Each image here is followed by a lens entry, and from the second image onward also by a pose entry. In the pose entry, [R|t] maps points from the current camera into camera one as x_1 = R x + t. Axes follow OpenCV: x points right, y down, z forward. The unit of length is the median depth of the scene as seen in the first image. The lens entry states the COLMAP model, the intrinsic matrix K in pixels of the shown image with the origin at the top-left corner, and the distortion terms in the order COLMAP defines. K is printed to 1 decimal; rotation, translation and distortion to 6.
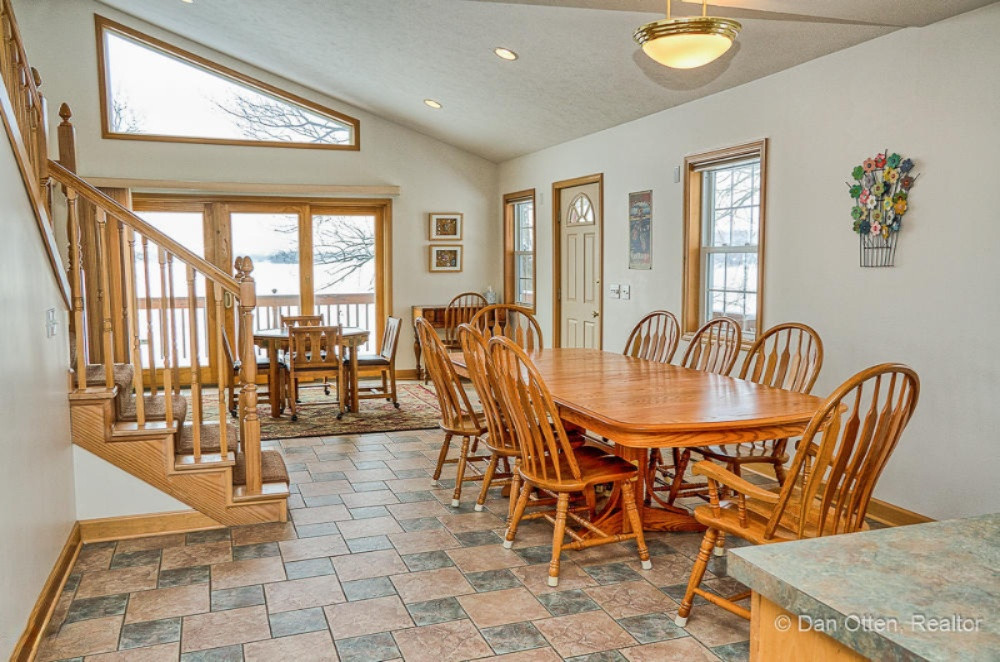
lens RADIAL K [[808.6, 0, 507.6], [0, 808.6, 334.4], [0, 0, 1]] dist [0.006191, 0.051837]
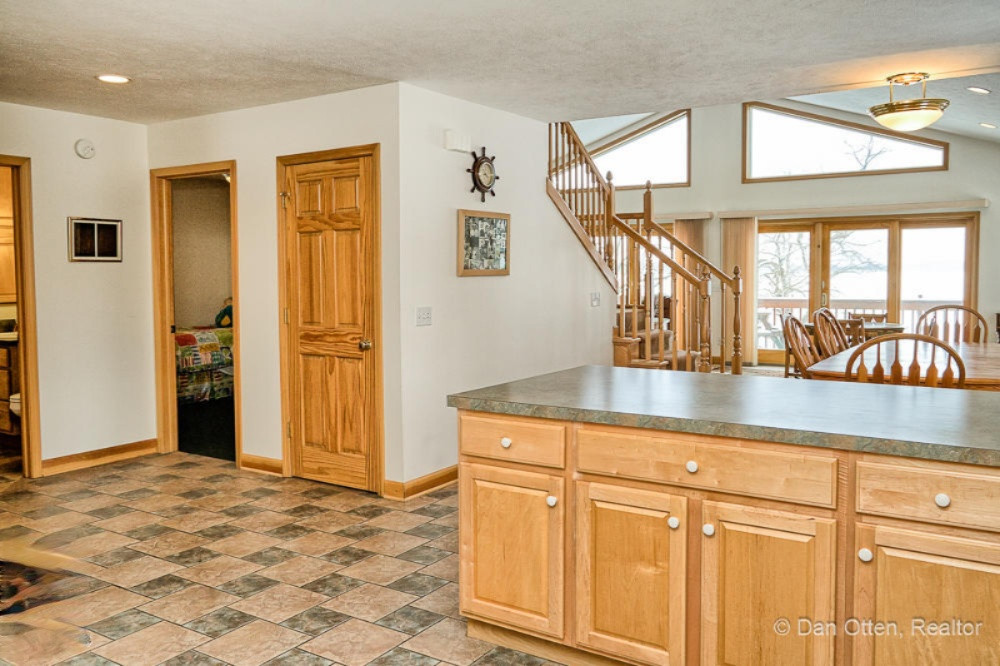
lens RADIAL K [[818.1, 0, 502.4], [0, 818.1, 325.6], [0, 0, 1]] dist [-0.004304, -0.002089]
pose [[0.588187, 0.052416, -0.807025, 0.481470], [-0.071002, 0.997391, 0.013032, 0.020271], [0.805602, 0.049635, 0.590374, -0.190876]]
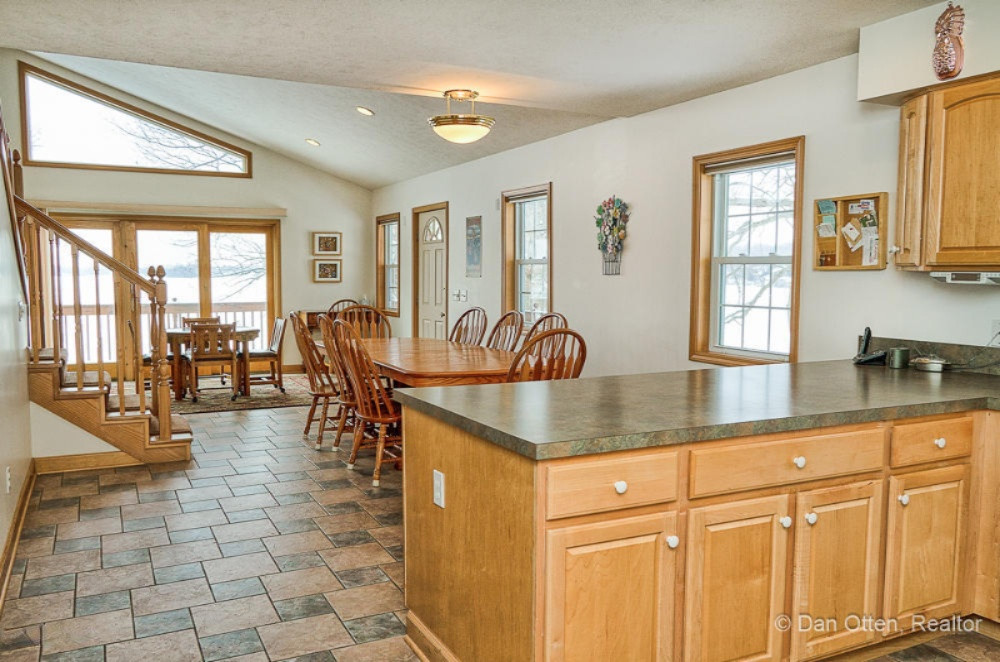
lens RADIAL K [[808.6, 0, 491.2], [0, 808.6, 337.6], [0, 0, 1]] dist [0.006191, 0.051837]
pose [[0.995341, -0.004247, 0.096326, 0.062937], [0.005678, 0.999878, -0.014582, 0.029989], [-0.096252, 0.015061, 0.995243, -0.257496]]
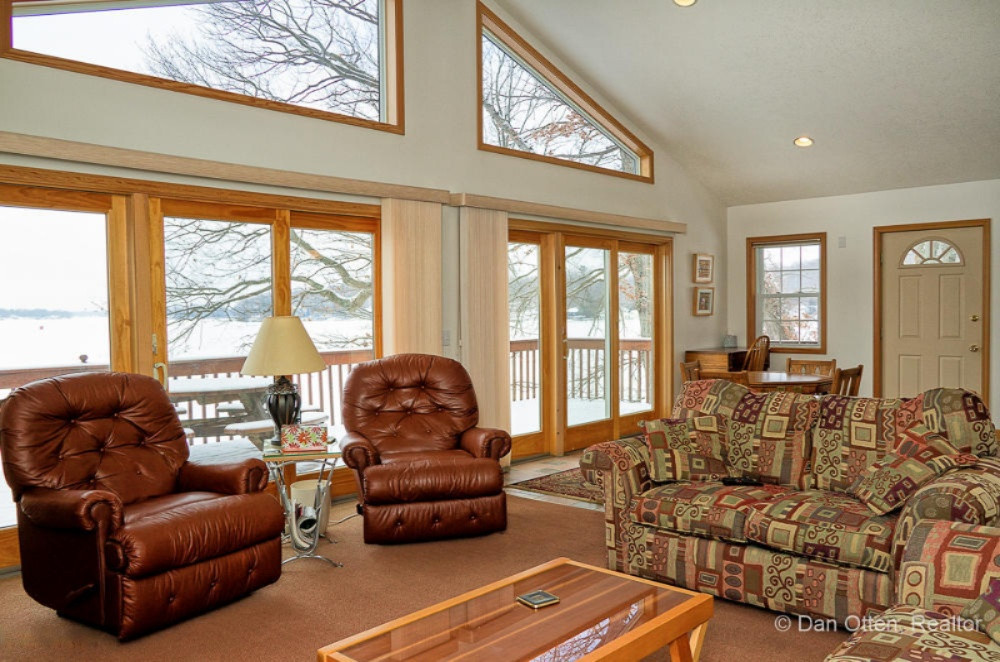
lens RADIAL K [[808.6, 0, 498.9], [0, 808.6, 330.5], [0, 0, 1]] dist [0.006191, 0.051837]
pose [[0.913944, -0.009650, 0.405725, -0.922197], [0.037282, 0.997486, -0.060257, -0.015178], [-0.404123, 0.070198, 0.912007, 0.313191]]
